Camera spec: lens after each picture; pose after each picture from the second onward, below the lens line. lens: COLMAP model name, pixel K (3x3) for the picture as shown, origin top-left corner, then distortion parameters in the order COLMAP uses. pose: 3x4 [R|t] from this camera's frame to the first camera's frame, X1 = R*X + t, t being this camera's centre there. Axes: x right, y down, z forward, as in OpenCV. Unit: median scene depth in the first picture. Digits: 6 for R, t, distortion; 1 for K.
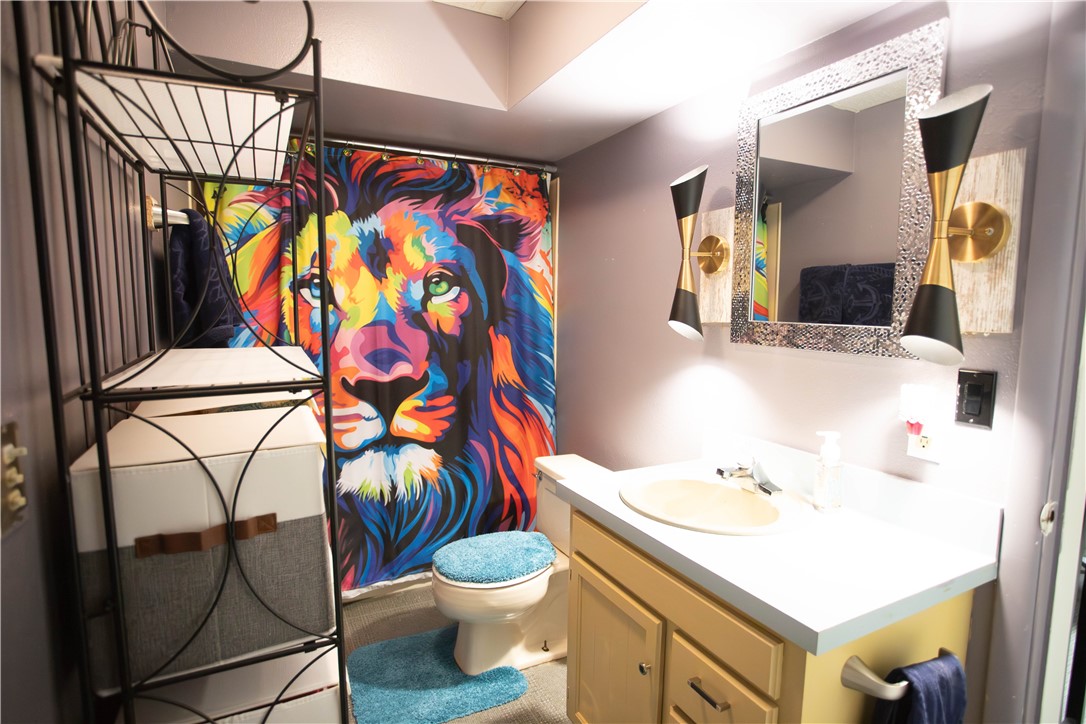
lens RADIAL K [[563.1, 0, 535.4], [0, 563.1, 364.7], [0, 0, 1]] dist [-0.041401, 0.002447]
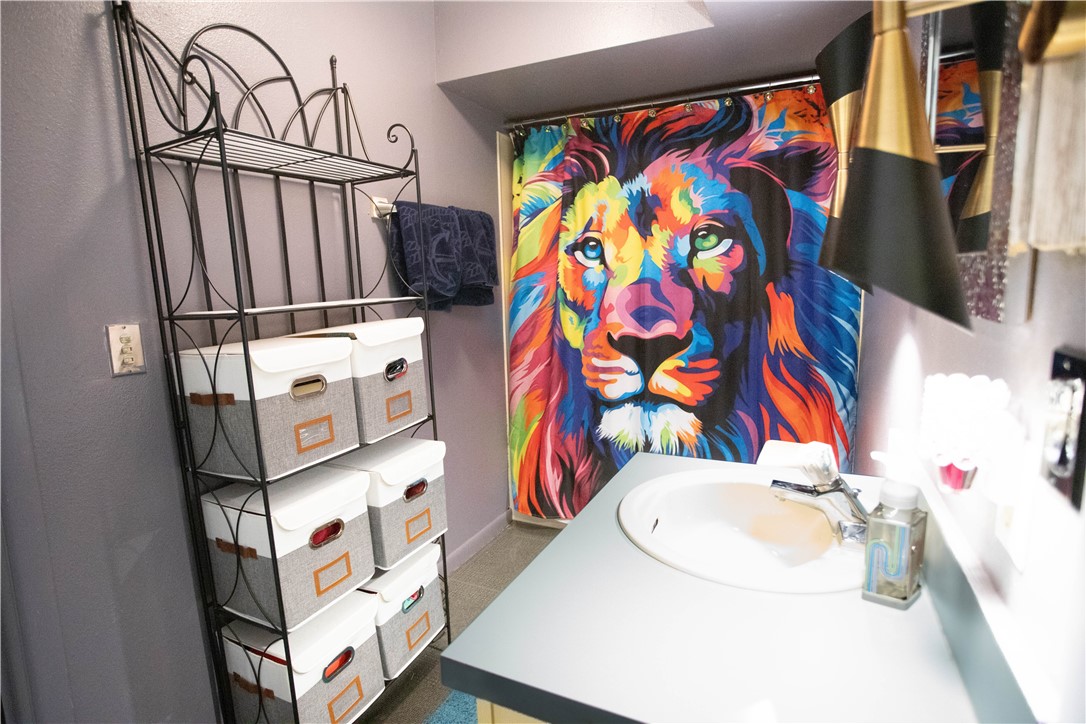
lens RADIAL K [[563.1, 0, 534.8], [0, 563.1, 362.8], [0, 0, 1]] dist [-0.041401, 0.002447]
pose [[0.607649, 0.091163, -0.788956, 0.407427], [-0.045687, 0.995758, 0.079872, 0.001332], [0.792891, -0.012489, 0.609236, 0.212069]]
